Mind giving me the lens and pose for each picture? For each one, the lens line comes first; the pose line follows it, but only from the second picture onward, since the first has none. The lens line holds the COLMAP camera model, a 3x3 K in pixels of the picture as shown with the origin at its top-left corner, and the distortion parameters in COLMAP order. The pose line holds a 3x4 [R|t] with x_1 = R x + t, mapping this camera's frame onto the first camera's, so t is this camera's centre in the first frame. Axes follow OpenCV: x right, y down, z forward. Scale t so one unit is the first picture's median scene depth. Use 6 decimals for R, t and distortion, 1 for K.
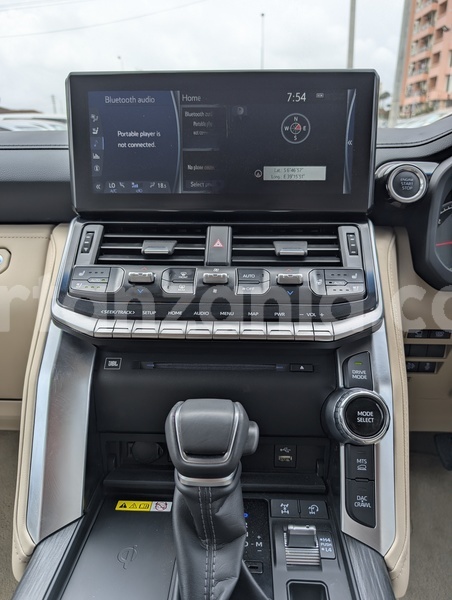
lens RADIAL K [[438.6, 0, 227.3], [0, 438.6, 297.2], [0, 0, 1]] dist [0.007385, -0.007169]
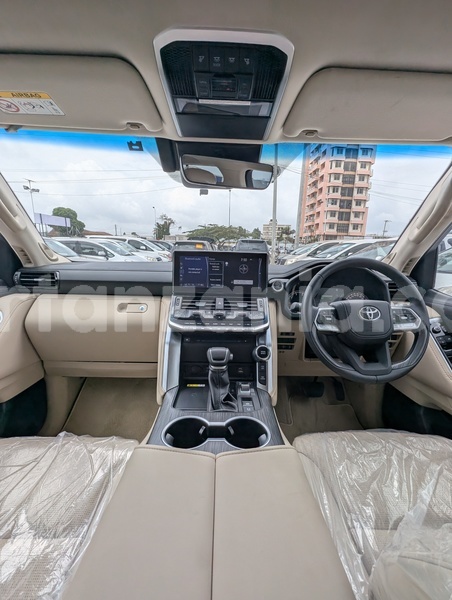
lens RADIAL K [[291.4, 0, 228.7], [0, 291.4, 298.1], [0, 0, 1]] dist [0.003373, 0.000016]
pose [[0.996540, 0.016432, 0.081479, -0.136765], [-0.003568, 0.987818, -0.155570, 0.182311], [-0.083043, 0.154741, 0.984459, -1.171599]]
